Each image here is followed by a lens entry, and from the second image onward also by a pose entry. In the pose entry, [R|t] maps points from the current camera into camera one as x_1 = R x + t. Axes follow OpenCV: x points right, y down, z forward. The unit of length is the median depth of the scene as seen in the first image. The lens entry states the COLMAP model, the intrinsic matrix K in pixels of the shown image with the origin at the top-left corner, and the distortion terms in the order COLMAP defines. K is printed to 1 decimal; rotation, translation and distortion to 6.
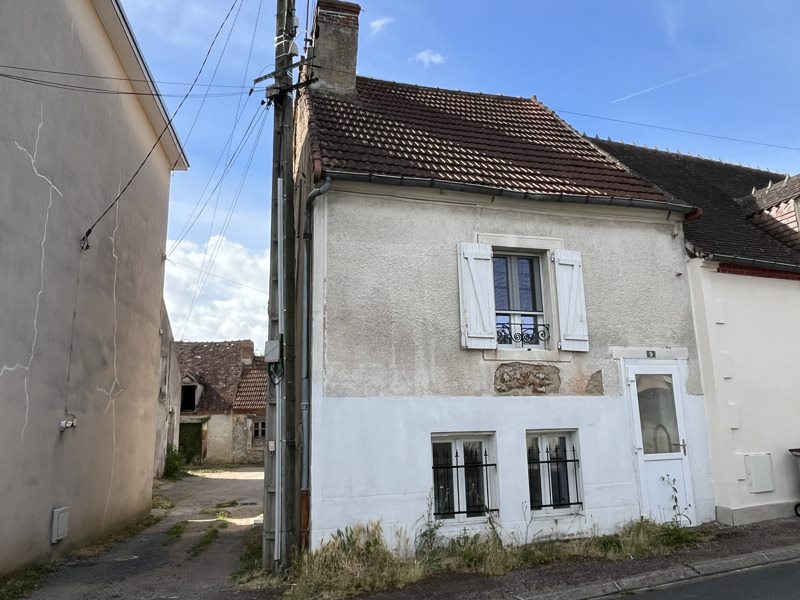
lens RADIAL K [[582.2, 0, 400.1], [0, 582.2, 299.6], [0, 0, 1]] dist [0.001495, 0.000130]
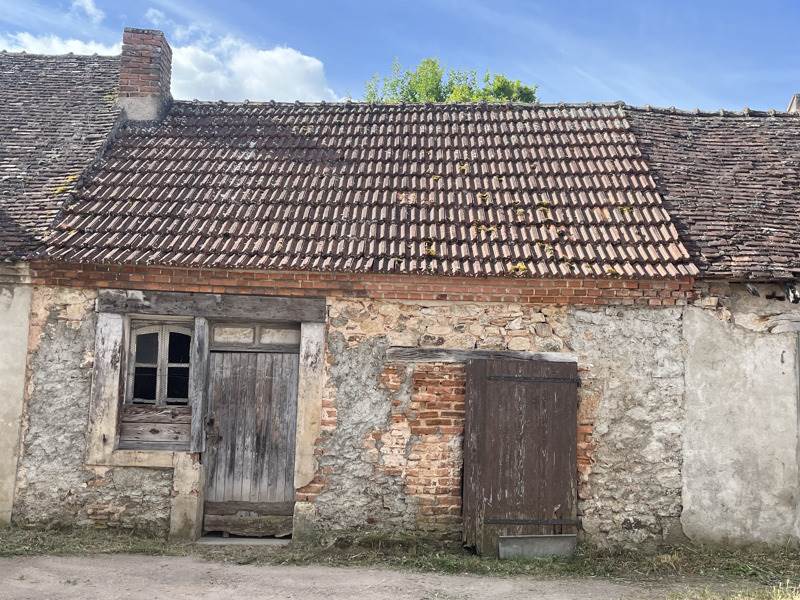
lens RADIAL K [[816.2, 0, 400.2], [0, 816.2, 300.4], [0, 0, 1]] dist [0.001280, 0.000000]
pose [[0.998054, 0.058084, -0.022691, -0.149815], [-0.055238, 0.992332, 0.110567, 0.162183], [0.028939, -0.109098, 0.993610, 0.714058]]
